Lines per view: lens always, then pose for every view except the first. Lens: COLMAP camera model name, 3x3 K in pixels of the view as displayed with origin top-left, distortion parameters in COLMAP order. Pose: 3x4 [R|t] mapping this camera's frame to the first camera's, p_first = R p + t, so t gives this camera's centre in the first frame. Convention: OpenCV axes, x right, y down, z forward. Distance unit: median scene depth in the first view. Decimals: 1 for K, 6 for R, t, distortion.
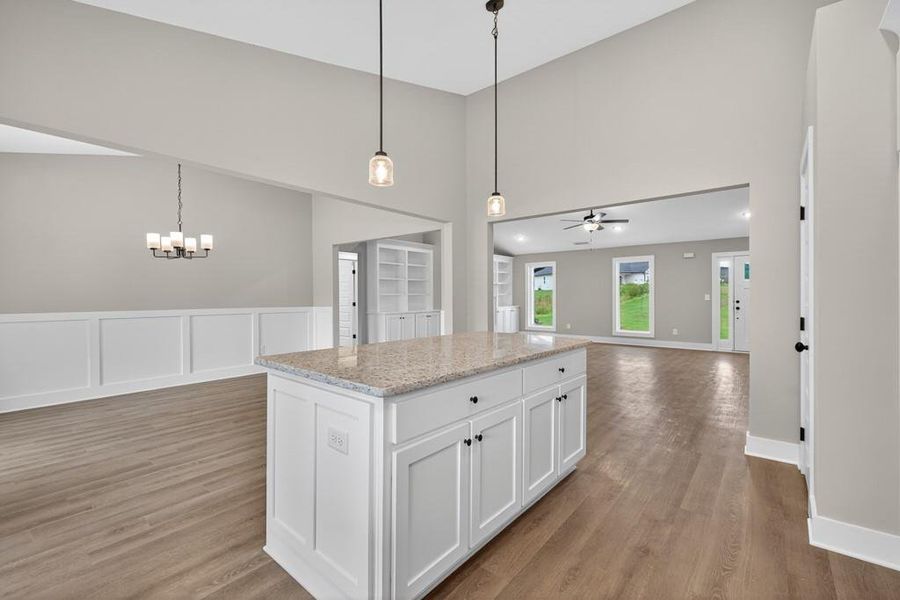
lens RADIAL K [[377.1, 0, 449.2], [0, 377.1, 299.6], [0, 0, 1]] dist [0.001224, -0.000052]
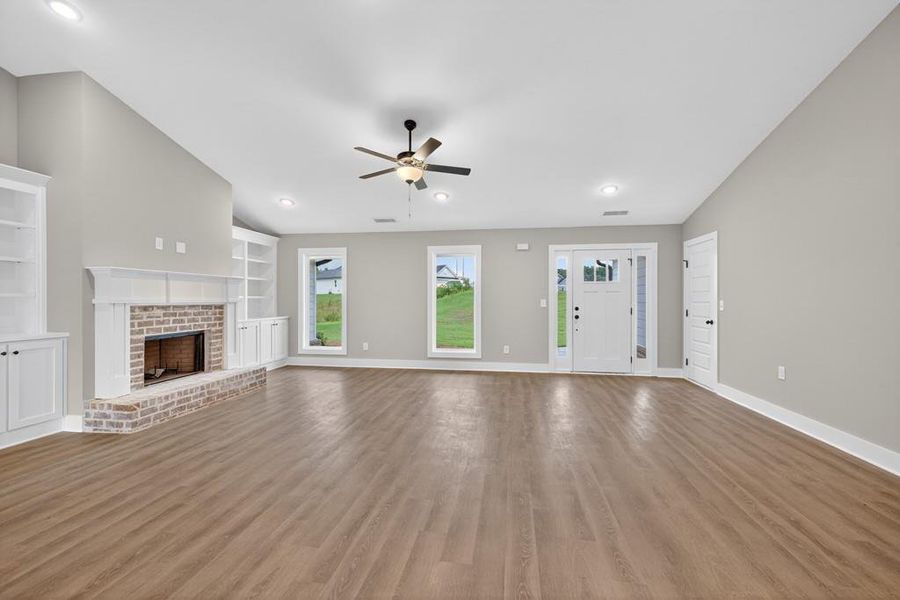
lens RADIAL K [[388.9, 0, 448.2], [0, 388.9, 304.2], [0, 0, 1]] dist [0.001578, 0.000039]
pose [[0.863225, -0.001034, 0.504818, 0.108975], [0.001053, 0.999999, 0.000248, -0.003675], [-0.504818, 0.000317, 0.863226, 0.377703]]
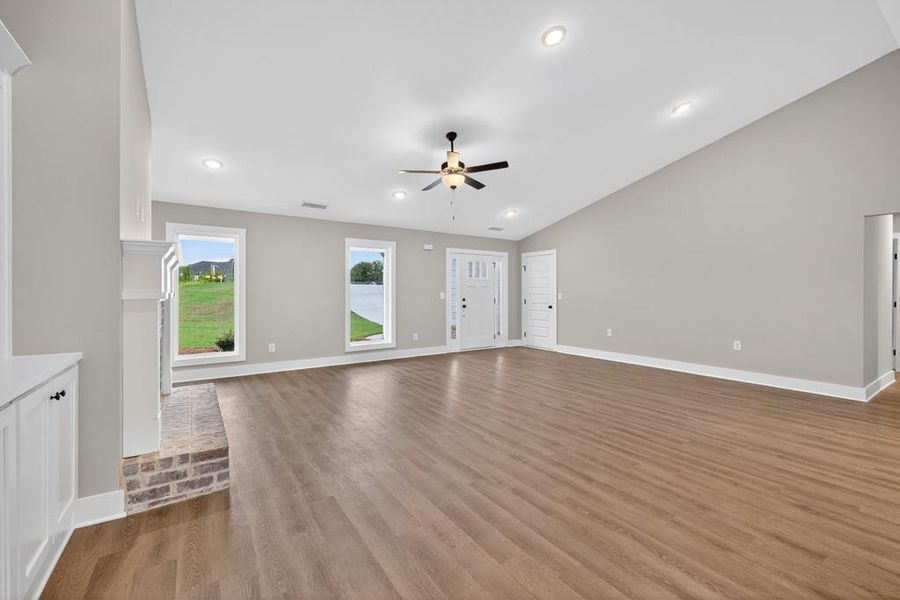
lens RADIAL K [[377.6, 0, 451.2], [0, 377.6, 292.8], [0, 0, 1]] dist [0.001549, -0.000040]
pose [[0.288725, 0.003973, 0.957404, -0.167768], [0.011032, 0.999911, -0.007476, -0.004881], [-0.957348, 0.012721, 0.288656, 0.645312]]
